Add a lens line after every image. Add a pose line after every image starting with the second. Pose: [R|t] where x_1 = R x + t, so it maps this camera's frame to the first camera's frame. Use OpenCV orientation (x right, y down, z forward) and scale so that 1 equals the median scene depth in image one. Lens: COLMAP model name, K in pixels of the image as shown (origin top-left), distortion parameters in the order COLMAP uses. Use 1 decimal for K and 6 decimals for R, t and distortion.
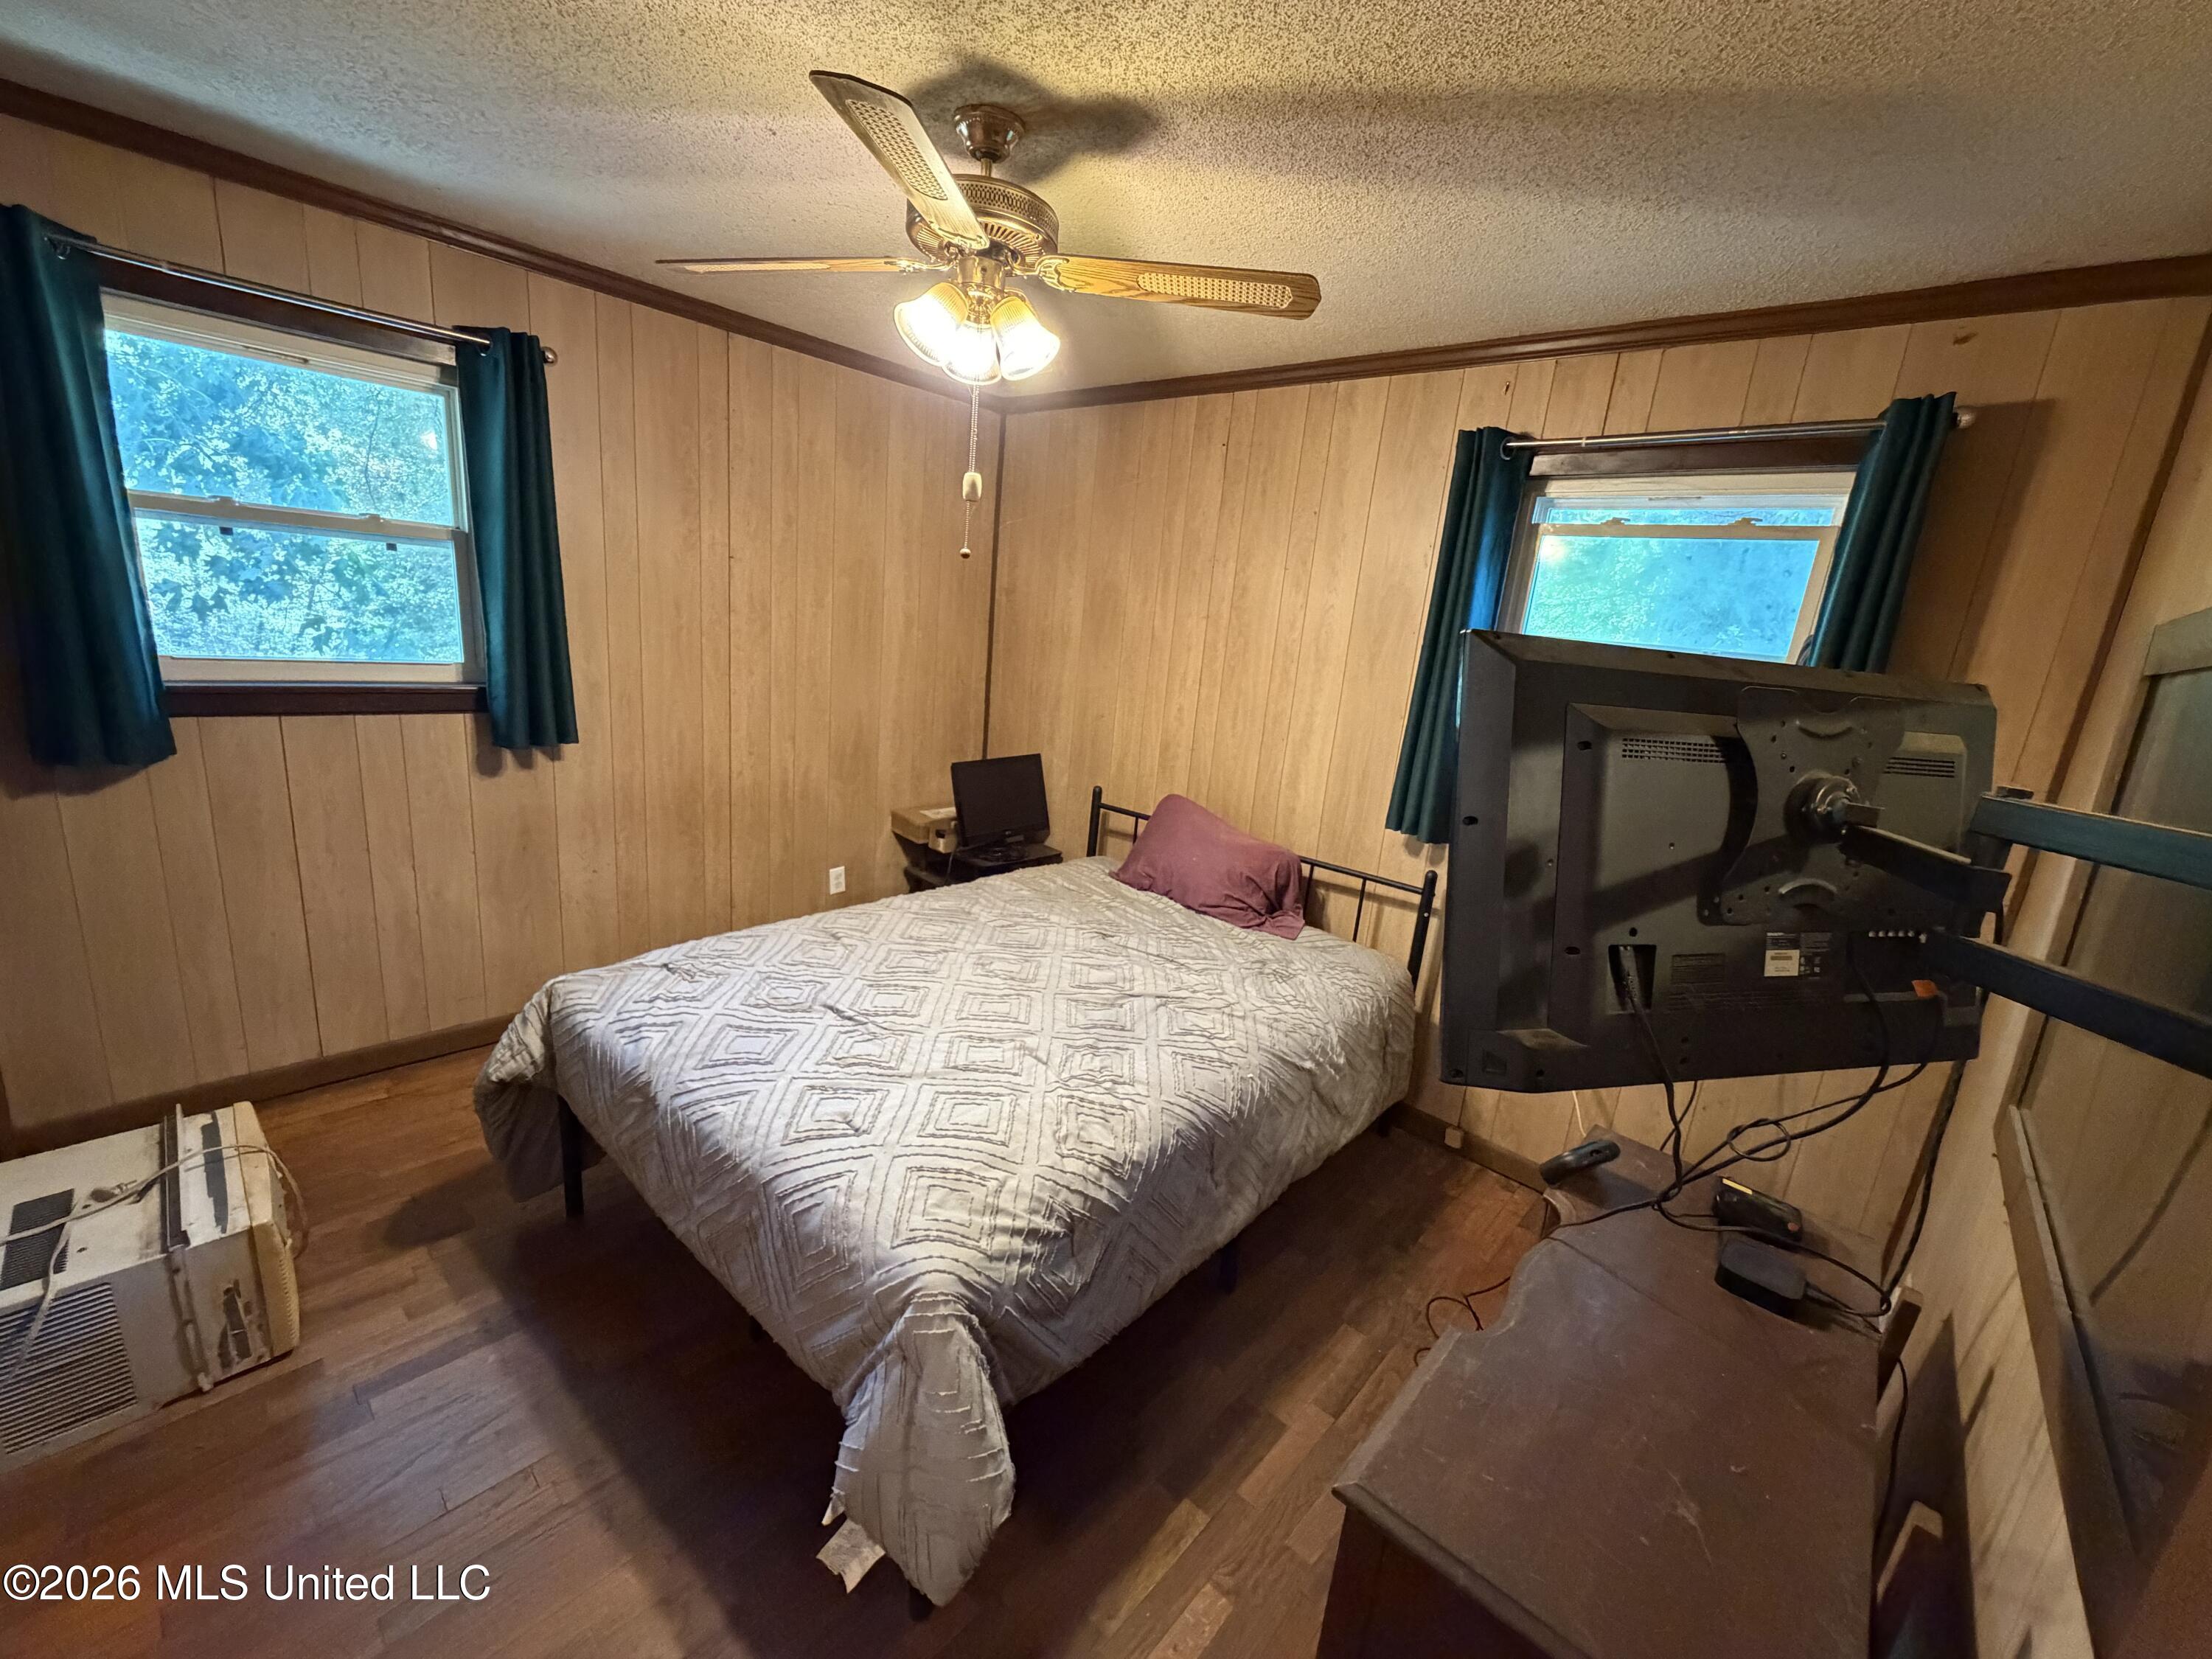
lens RADIAL K [[883.4, 0, 1114.4], [0, 883.4, 818.0], [0, 0, 1]] dist [-0.000236, -0.000035]
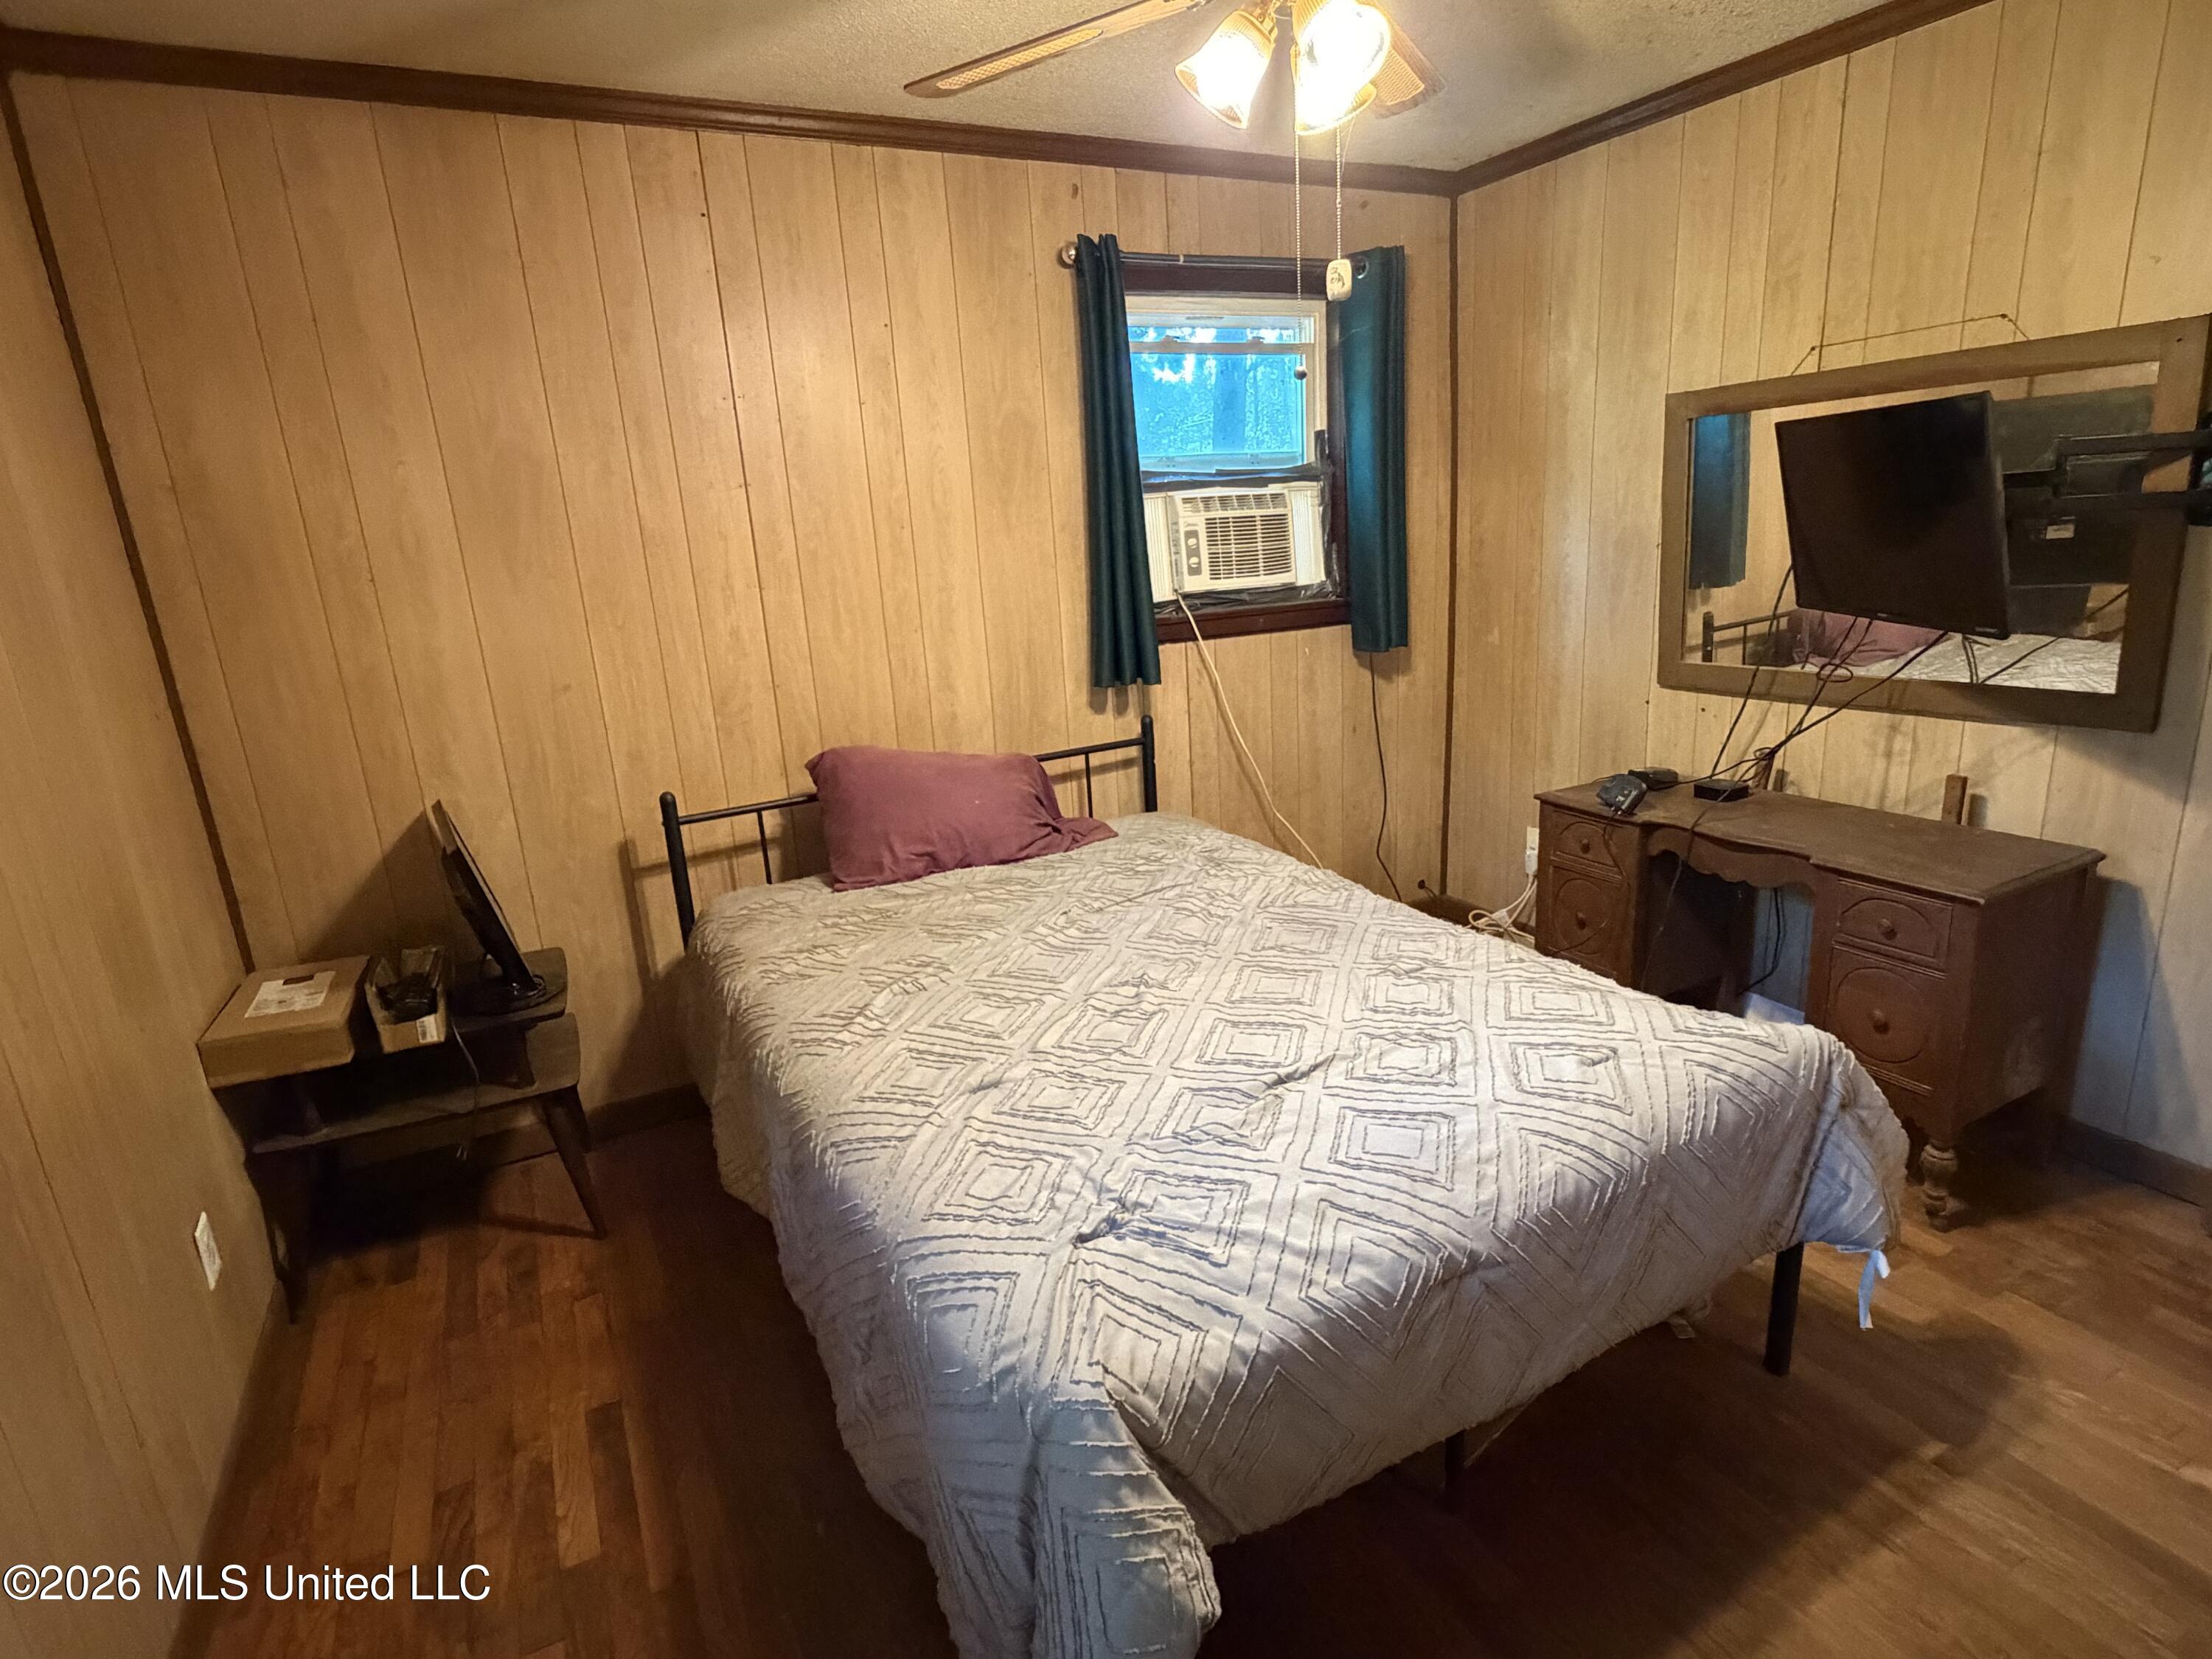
lens RADIAL K [[1161.1, 0, 1117.6], [0, 1161.1, 818.7], [0, 0, 1]] dist [0.002588, -0.000768]
pose [[0.337547, -0.350967, 0.873432, -0.738500], [0.300425, 0.919532, 0.253388, -0.155227], [-0.892080, 0.176871, 0.415825, 0.501794]]
